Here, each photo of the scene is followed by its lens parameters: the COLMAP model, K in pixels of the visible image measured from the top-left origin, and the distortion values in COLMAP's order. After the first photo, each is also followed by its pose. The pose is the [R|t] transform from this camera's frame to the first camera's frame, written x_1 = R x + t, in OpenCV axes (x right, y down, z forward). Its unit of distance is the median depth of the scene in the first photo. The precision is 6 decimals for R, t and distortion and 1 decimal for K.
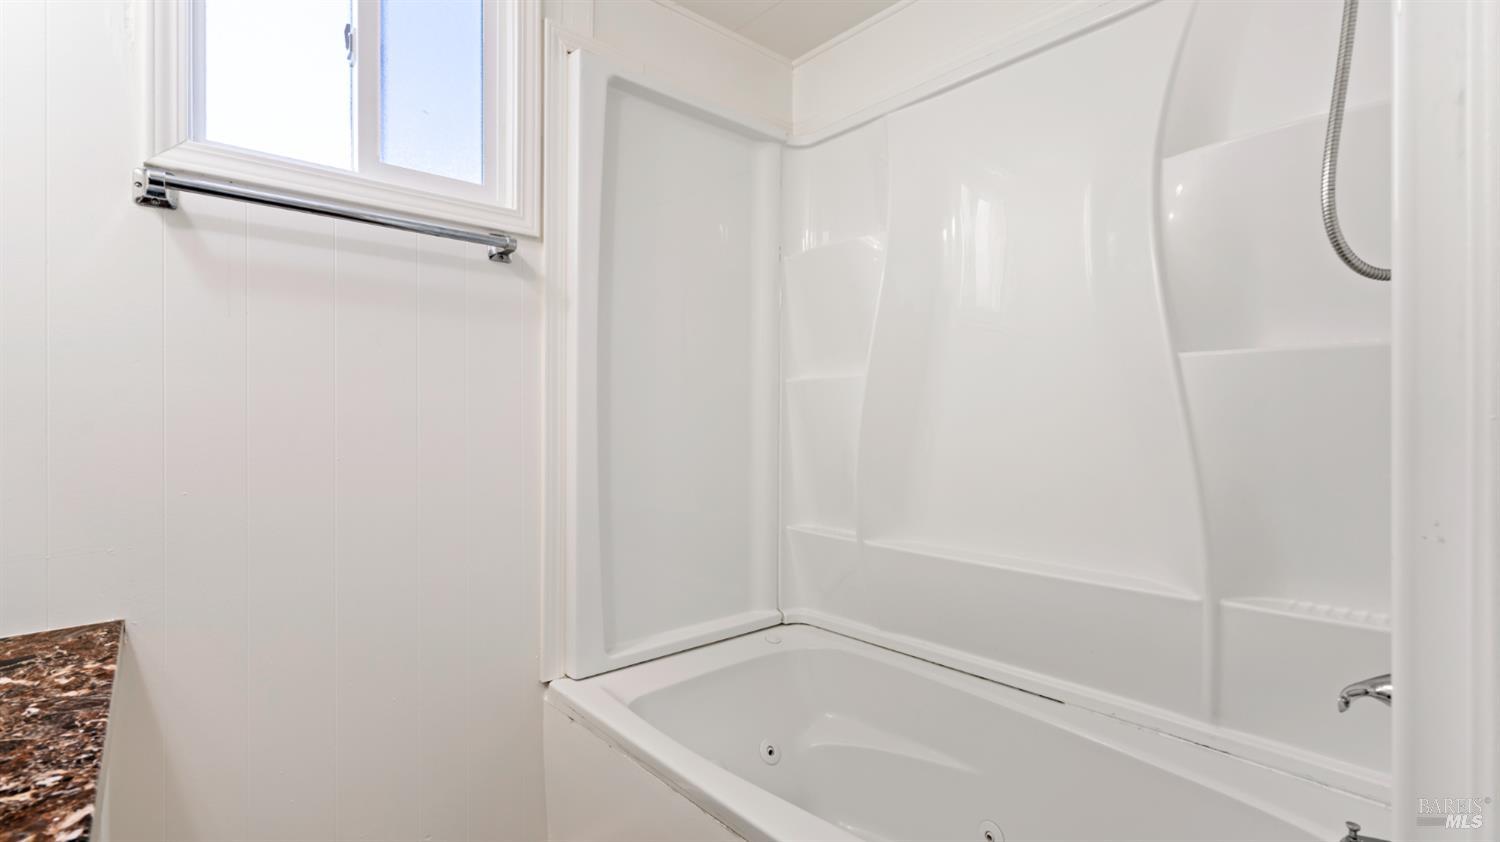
lens RADIAL K [[678.2, 0, 754.5], [0, 678.2, 418.8], [0, 0, 1]] dist [-0.007681, 0.001985]
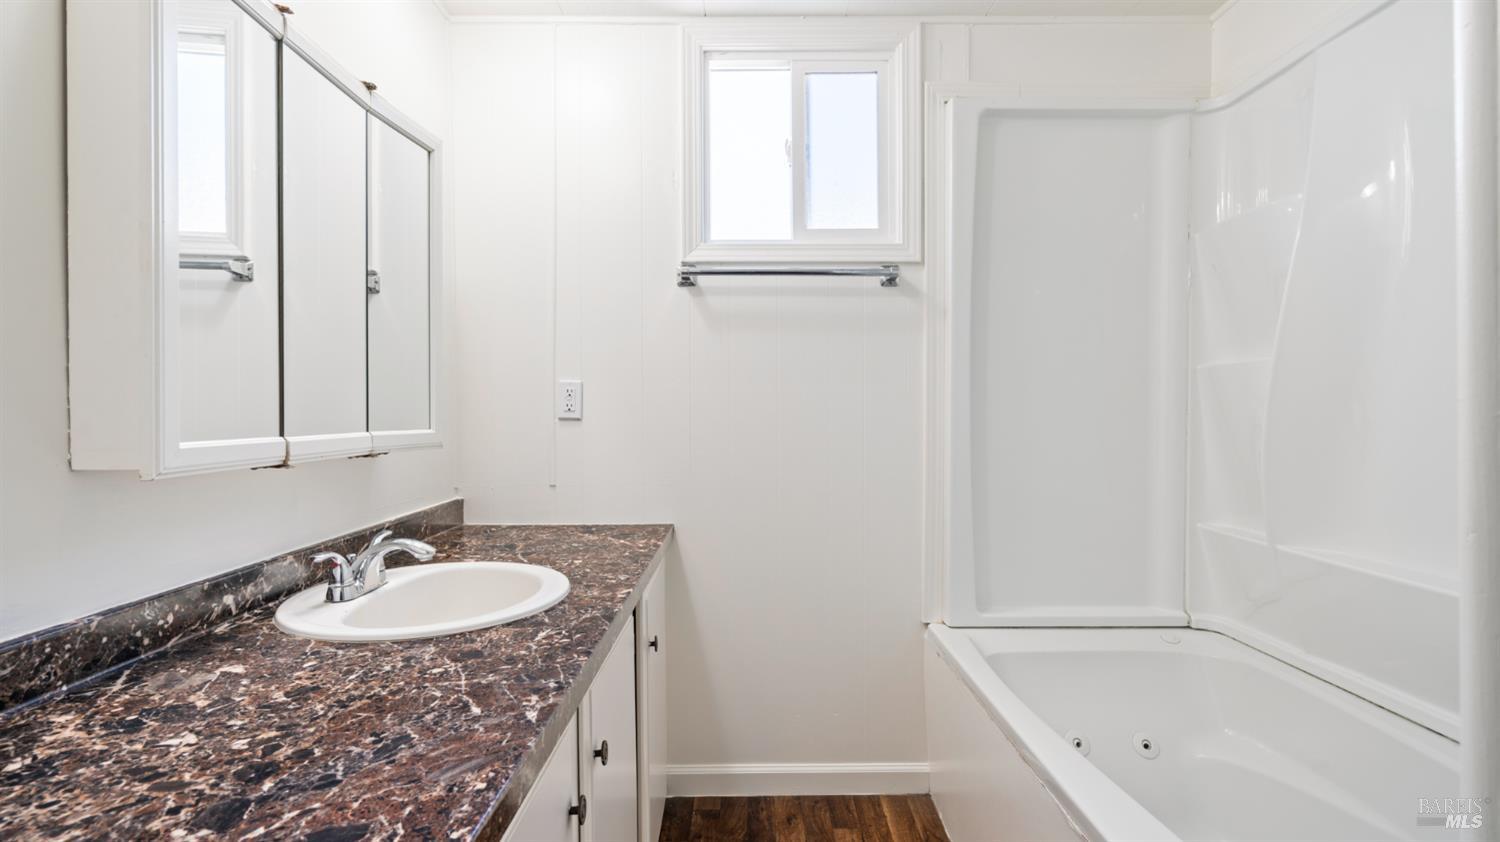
lens RADIAL K [[678.2, 0, 747.0], [0, 678.2, 419.4], [0, 0, 1]] dist [-0.007681, 0.001985]
pose [[0.743349, -0.003014, -0.668897, 0.269916], [0.002781, 0.999995, -0.001416, 0.019317], [0.668898, -0.000807, 0.743354, -0.128005]]
